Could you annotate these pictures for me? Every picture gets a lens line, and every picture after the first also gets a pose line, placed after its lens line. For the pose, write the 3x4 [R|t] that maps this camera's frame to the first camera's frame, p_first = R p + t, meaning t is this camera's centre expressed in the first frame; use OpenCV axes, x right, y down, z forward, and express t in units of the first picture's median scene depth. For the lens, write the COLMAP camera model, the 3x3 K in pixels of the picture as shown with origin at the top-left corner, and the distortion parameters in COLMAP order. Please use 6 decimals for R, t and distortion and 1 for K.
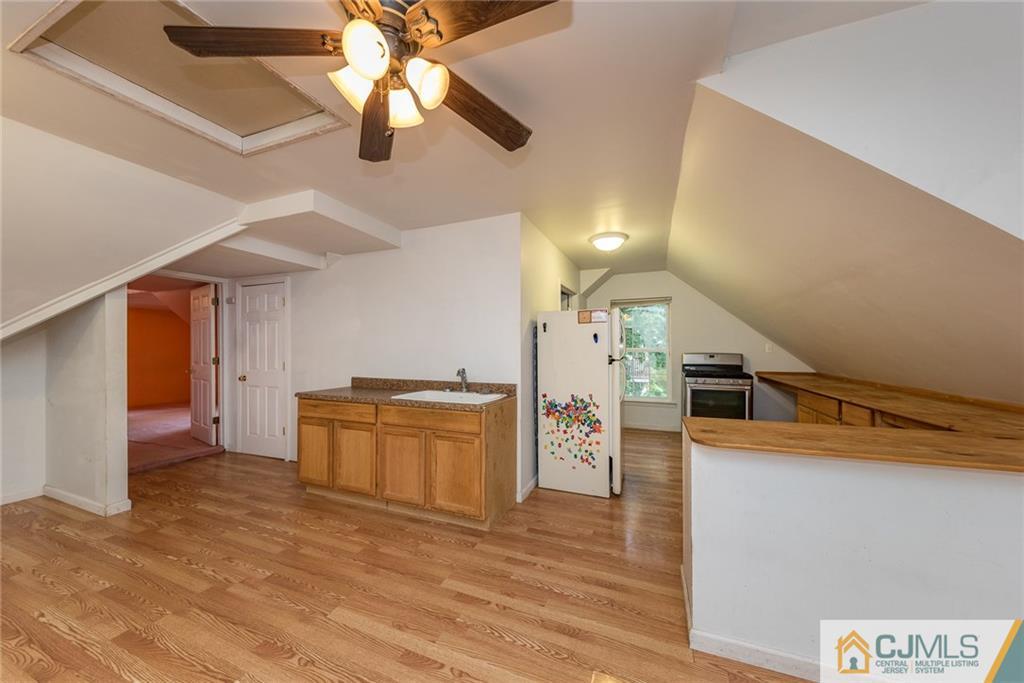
lens RADIAL K [[348.8, 0, 515.3], [0, 348.8, 346.2], [0, 0, 1]] dist [-0.000341, -0.000189]
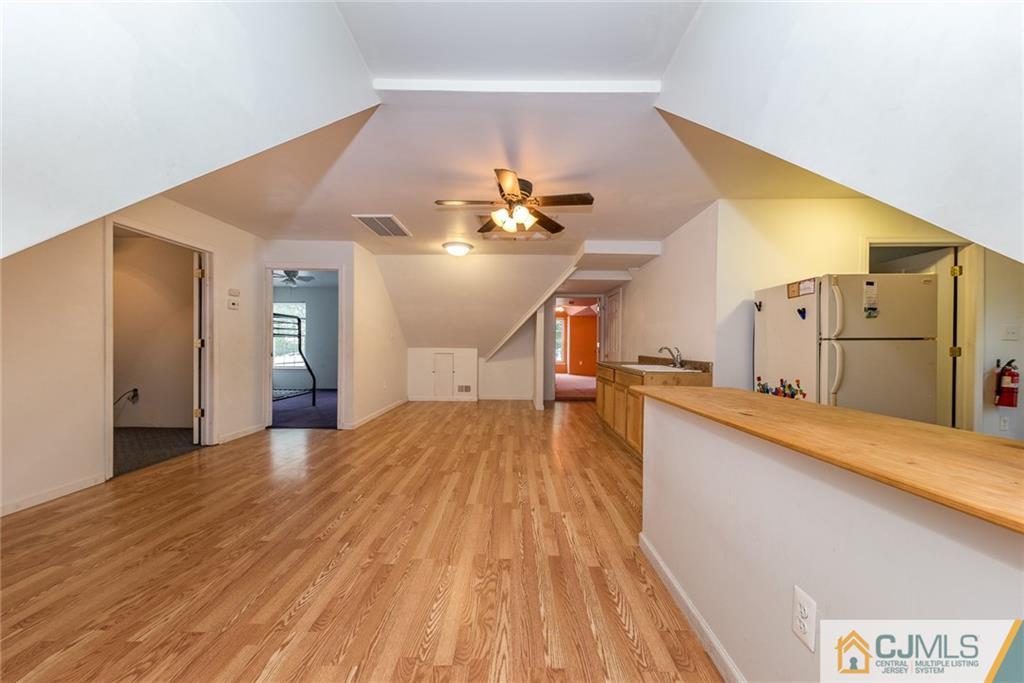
lens RADIAL K [[348.8, 0, 515.3], [0, 348.8, 346.2], [0, 0, 1]] dist [-0.000341, -0.000189]
pose [[0.366703, 0.008530, -0.930299, 0.772791], [-0.000719, 0.999960, 0.008886, 0.048994], [0.930338, -0.002590, 0.366694, 0.041107]]
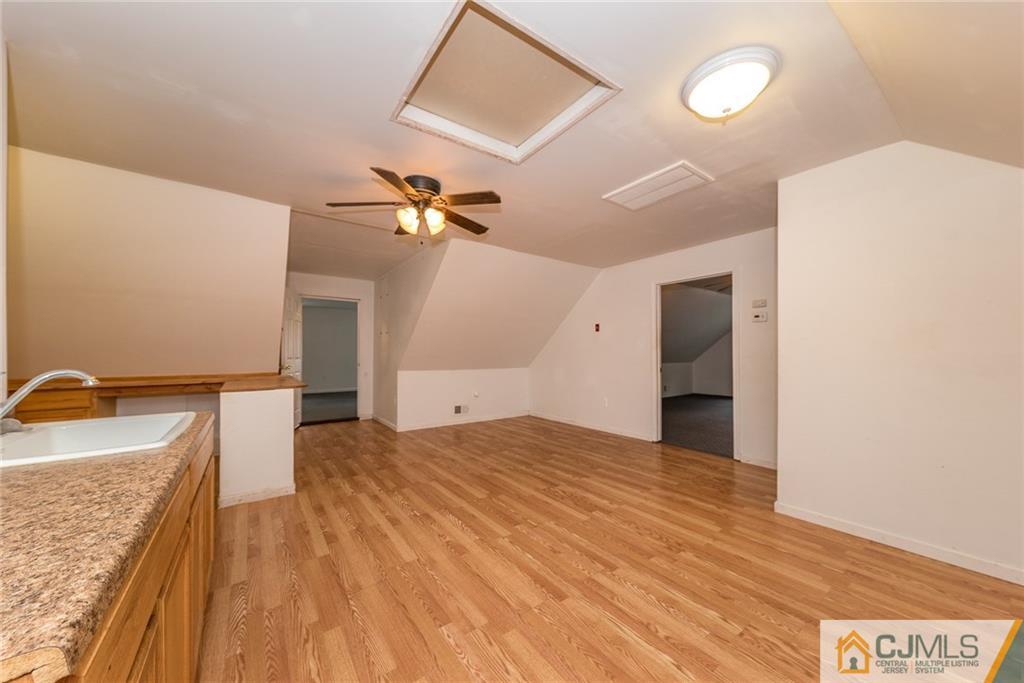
lens RADIAL K [[359.0, 0, 515.4], [0, 359.0, 349.0], [0, 0, 1]] dist [0.001264, -0.000119]
pose [[-0.846248, 0.010205, 0.532691, -0.818199], [-0.001786, 0.999757, -0.021991, 0.046457], [-0.532786, -0.019561, -0.846024, 1.033942]]
